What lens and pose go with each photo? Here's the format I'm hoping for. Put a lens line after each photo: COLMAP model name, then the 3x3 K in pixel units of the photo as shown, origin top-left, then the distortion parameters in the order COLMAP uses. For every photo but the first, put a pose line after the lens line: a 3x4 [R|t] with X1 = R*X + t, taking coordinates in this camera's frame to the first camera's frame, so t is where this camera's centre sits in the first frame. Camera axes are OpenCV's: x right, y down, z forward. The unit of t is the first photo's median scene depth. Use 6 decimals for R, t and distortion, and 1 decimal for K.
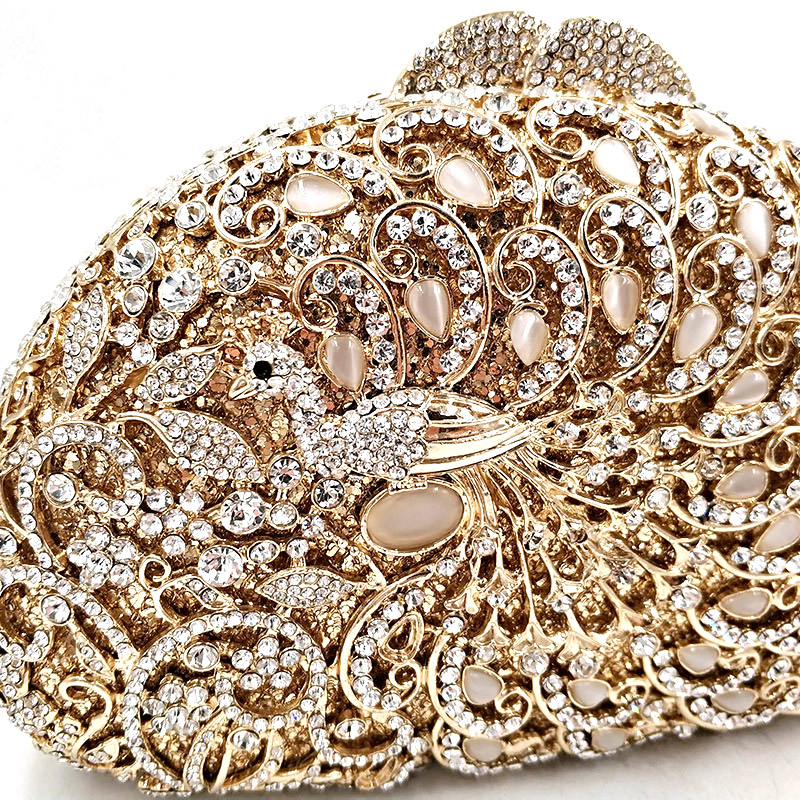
lens RADIAL K [[1000.3, 0, 360.9], [0, 1000.3, 398.3], [0, 0, 1]] dist [0.259827, -0.838152]
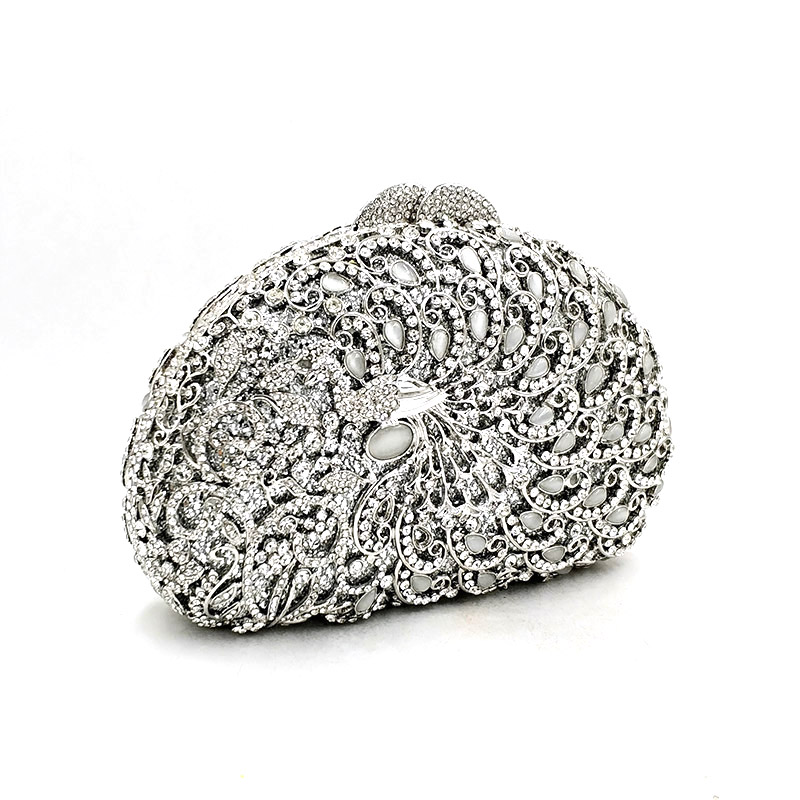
lens RADIAL K [[1581.3, 0, 400.0], [0, 1581.3, 400.0], [0, 0, 1]] dist [0.495986, 0.035766]
pose [[0.958876, -0.075176, 0.273687, -0.757872], [0.094915, 0.993700, -0.059592, 0.220547], [-0.267483, 0.083119, 0.959971, -1.952722]]
